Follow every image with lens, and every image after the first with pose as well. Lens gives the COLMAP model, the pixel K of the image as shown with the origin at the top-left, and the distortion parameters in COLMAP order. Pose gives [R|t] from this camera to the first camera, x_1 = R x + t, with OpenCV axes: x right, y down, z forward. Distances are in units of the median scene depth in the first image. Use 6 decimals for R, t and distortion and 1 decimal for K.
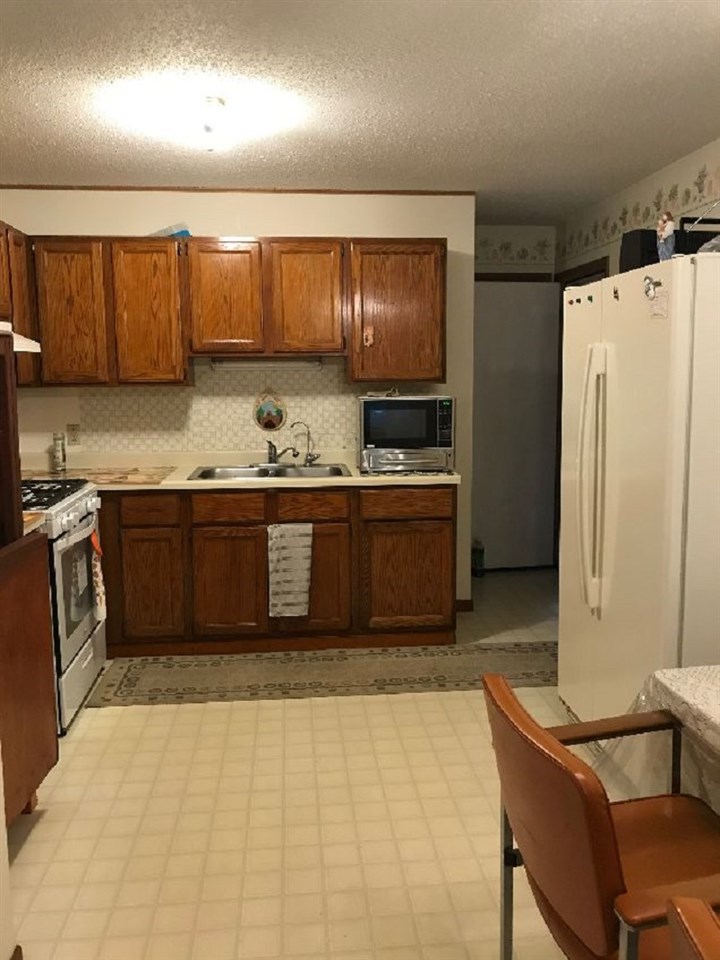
lens RADIAL K [[784.5, 0, 360.0], [0, 784.5, 480.0], [0, 0, 1]] dist [0.125496, -0.364803]
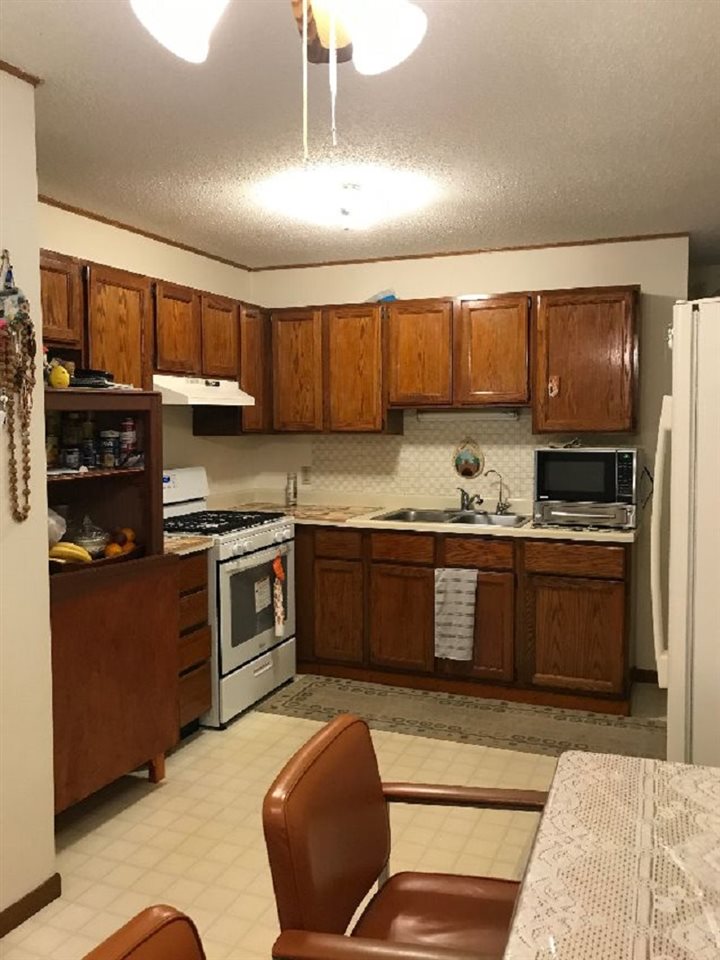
lens RADIAL K [[784.5, 0, 360.0], [0, 784.5, 480.0], [0, 0, 1]] dist [0.125496, -0.364803]
pose [[0.891088, 0.040339, -0.452034, 0.253748], [-0.066359, 0.996918, -0.041848, -0.008408], [0.448952, 0.067287, 0.891019, 0.013939]]
